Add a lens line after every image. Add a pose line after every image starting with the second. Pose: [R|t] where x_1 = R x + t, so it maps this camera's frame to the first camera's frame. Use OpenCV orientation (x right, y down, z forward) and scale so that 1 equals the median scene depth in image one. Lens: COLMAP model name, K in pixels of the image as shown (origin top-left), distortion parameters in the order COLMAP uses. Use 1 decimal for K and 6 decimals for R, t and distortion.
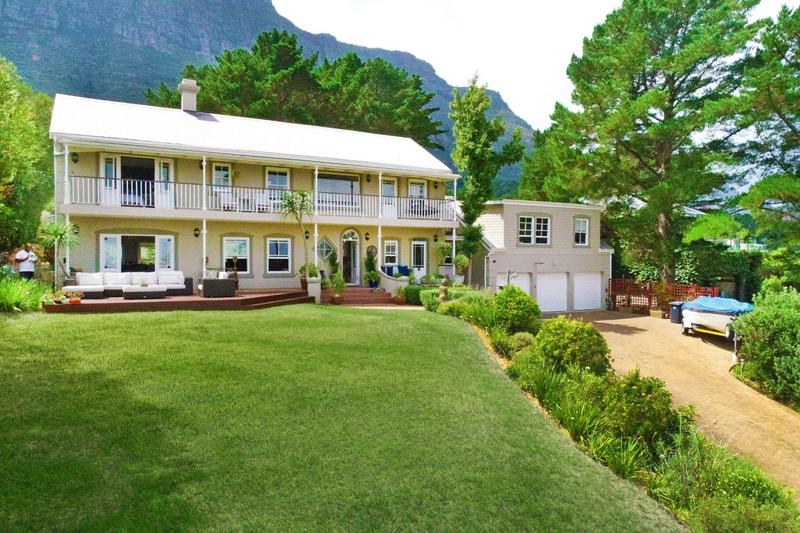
lens RADIAL K [[521.9, 0, 400.0], [0, 521.9, 266.5], [0, 0, 1]] dist [0.003007, -0.000150]
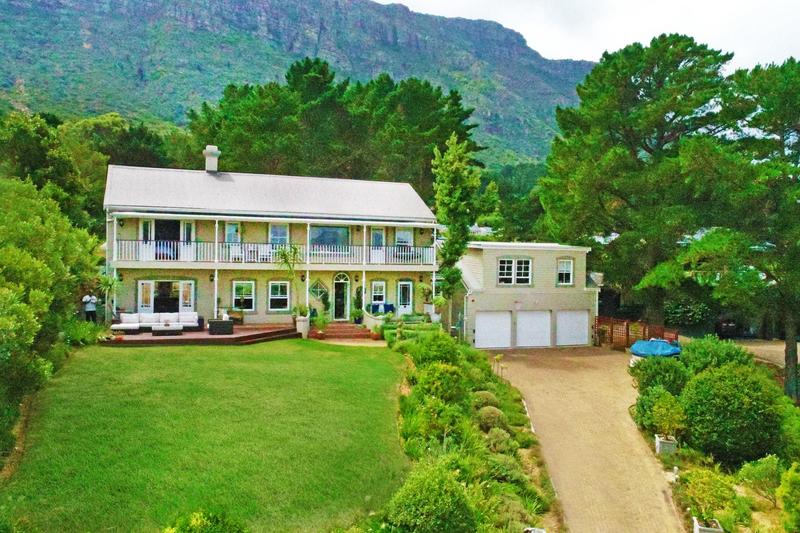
lens RADIAL K [[607.7, 0, 400.0], [0, 607.7, 266.5], [0, 0, 1]] dist [-0.003604, 0.001092]
pose [[0.991886, 0.011043, -0.126649, 0.206233], [-0.012800, 0.999833, -0.013070, -0.069005], [0.126484, 0.014585, 0.991861, -0.327146]]
